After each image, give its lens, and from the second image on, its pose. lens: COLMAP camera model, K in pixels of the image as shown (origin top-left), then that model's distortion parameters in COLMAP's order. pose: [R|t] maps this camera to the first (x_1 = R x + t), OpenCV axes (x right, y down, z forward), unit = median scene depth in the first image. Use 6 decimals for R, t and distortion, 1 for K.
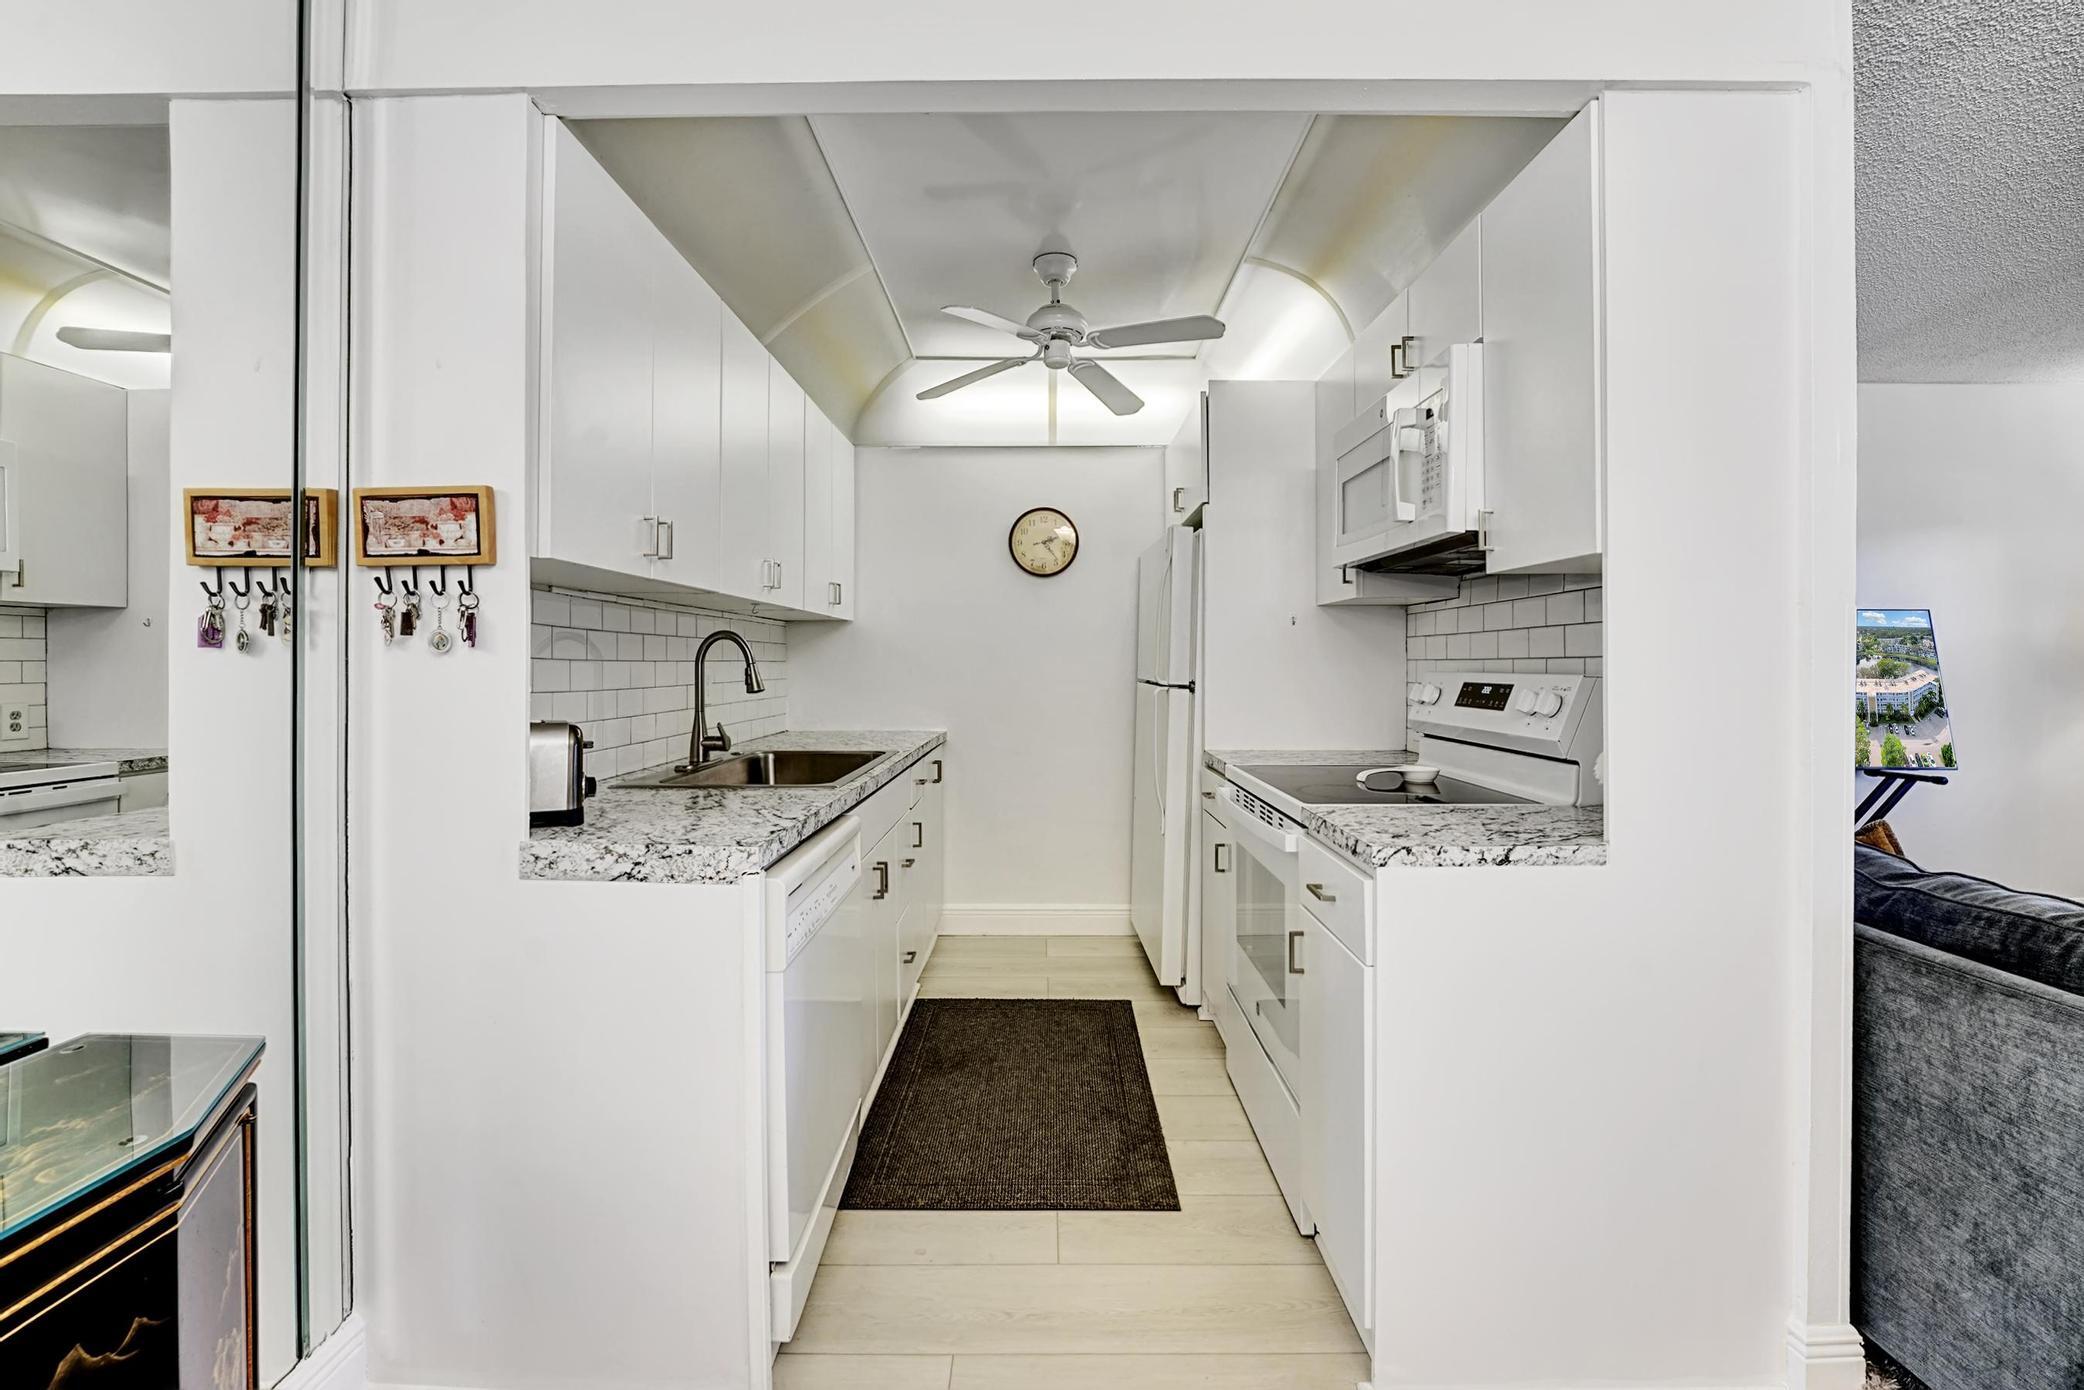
lens RADIAL K [[861.1, 0, 1019.7], [0, 861.1, 640.6], [0, 0, 1]] dist [-0.026413, 0.001545]
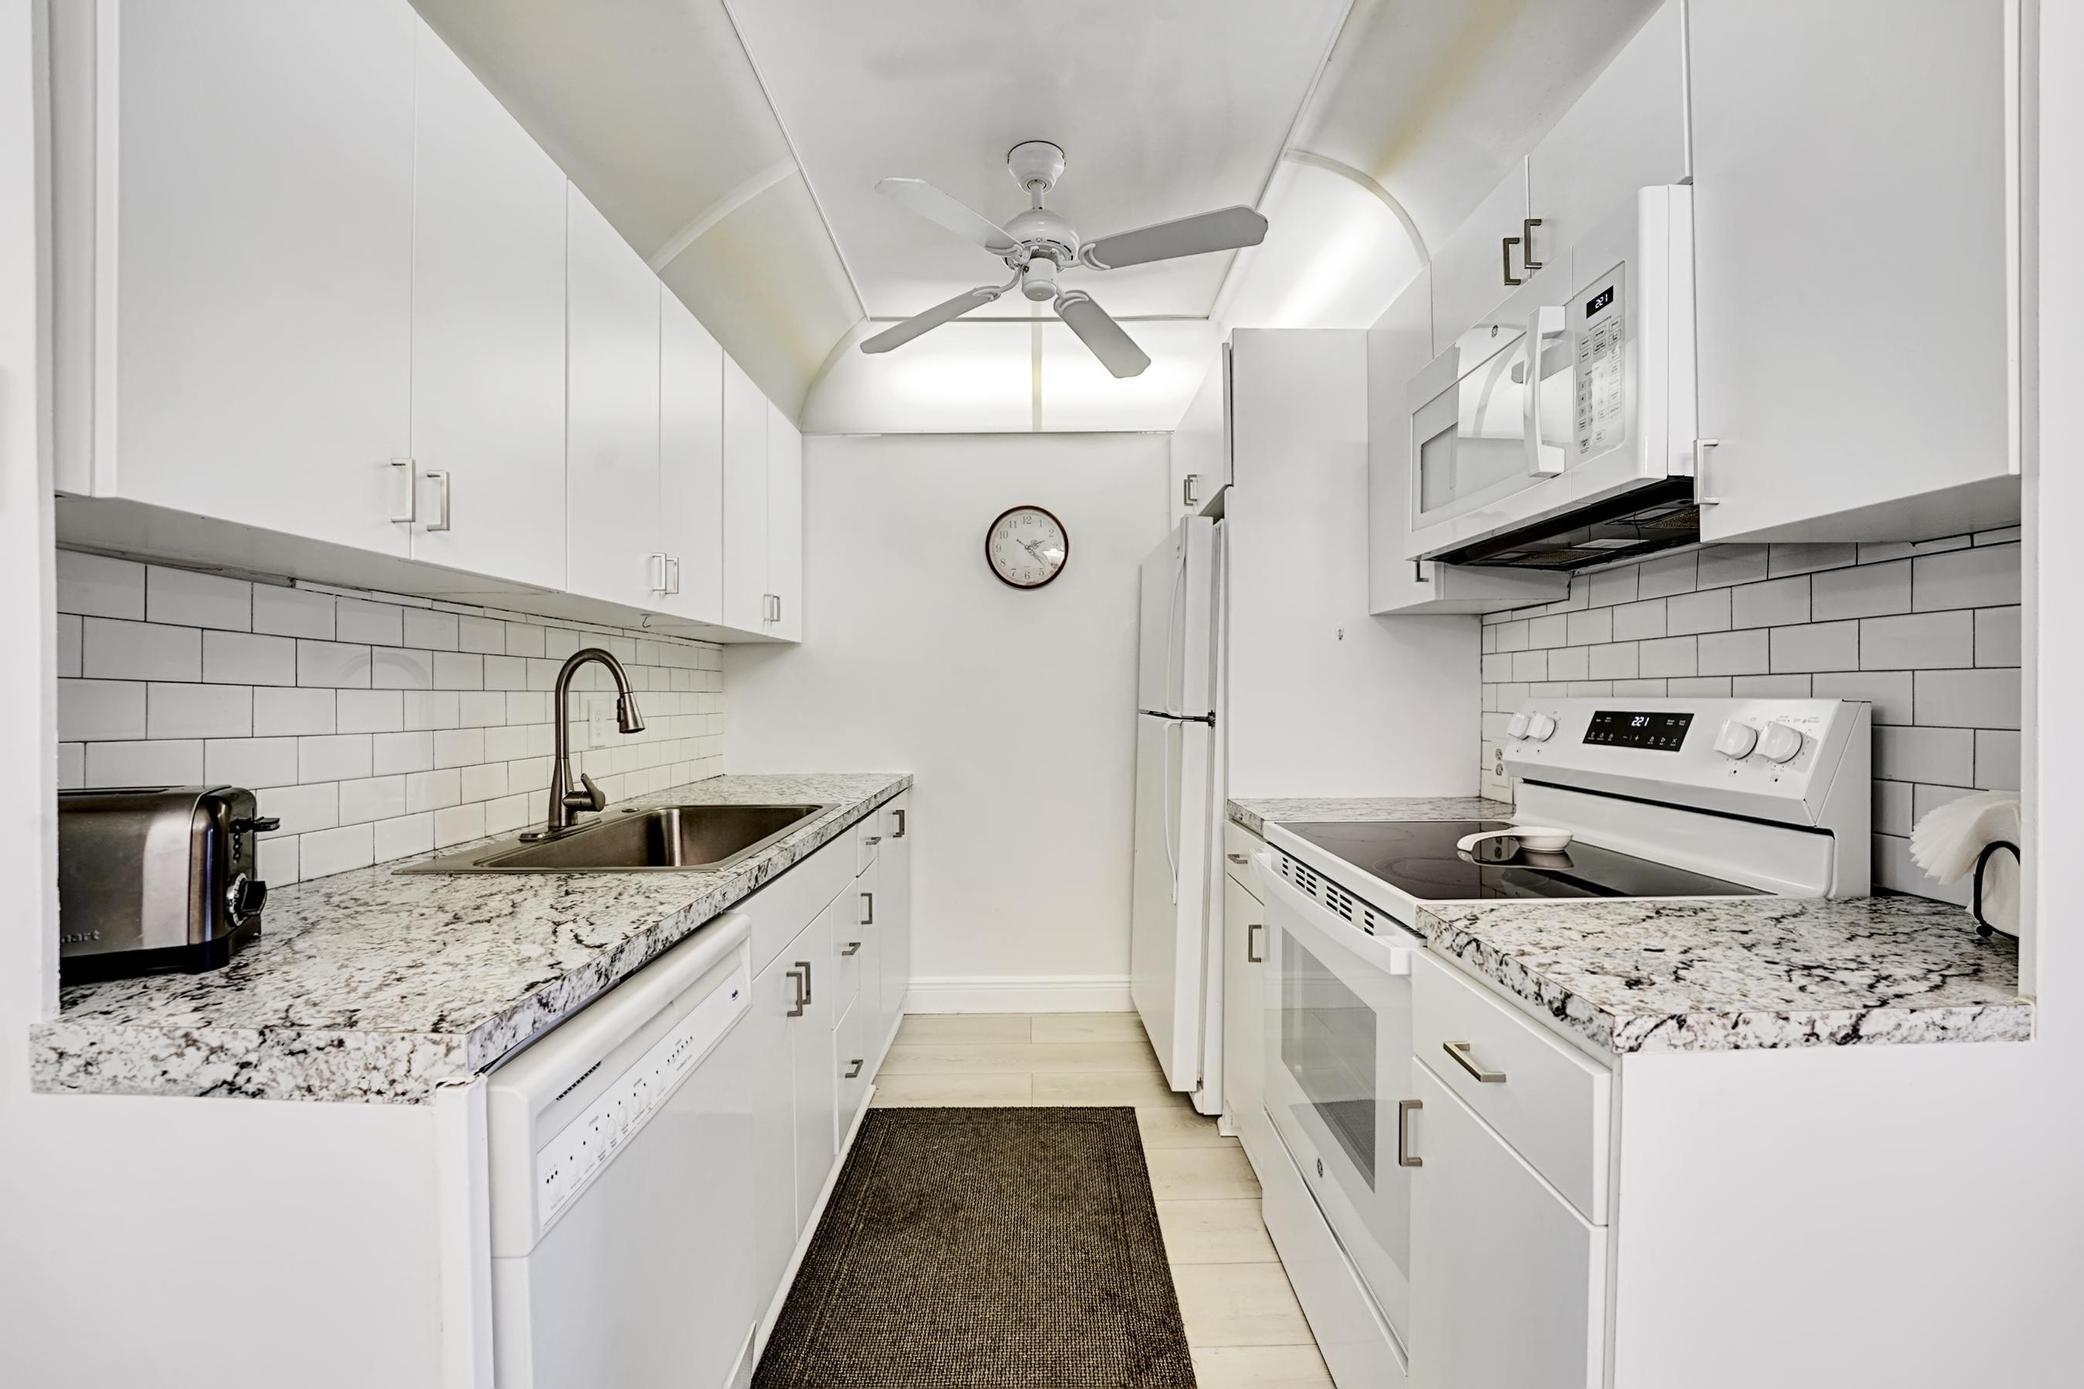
lens RADIAL K [[861.1, 0, 1026.9], [0, 861.1, 699.8], [0, 0, 1]] dist [-0.026413, 0.001545]
pose [[0.999712, -0.006843, 0.022992, 0.015687], [0.006095, 0.999454, 0.032471, 0.011742], [-0.023201, -0.032322, 0.999208, 0.268601]]
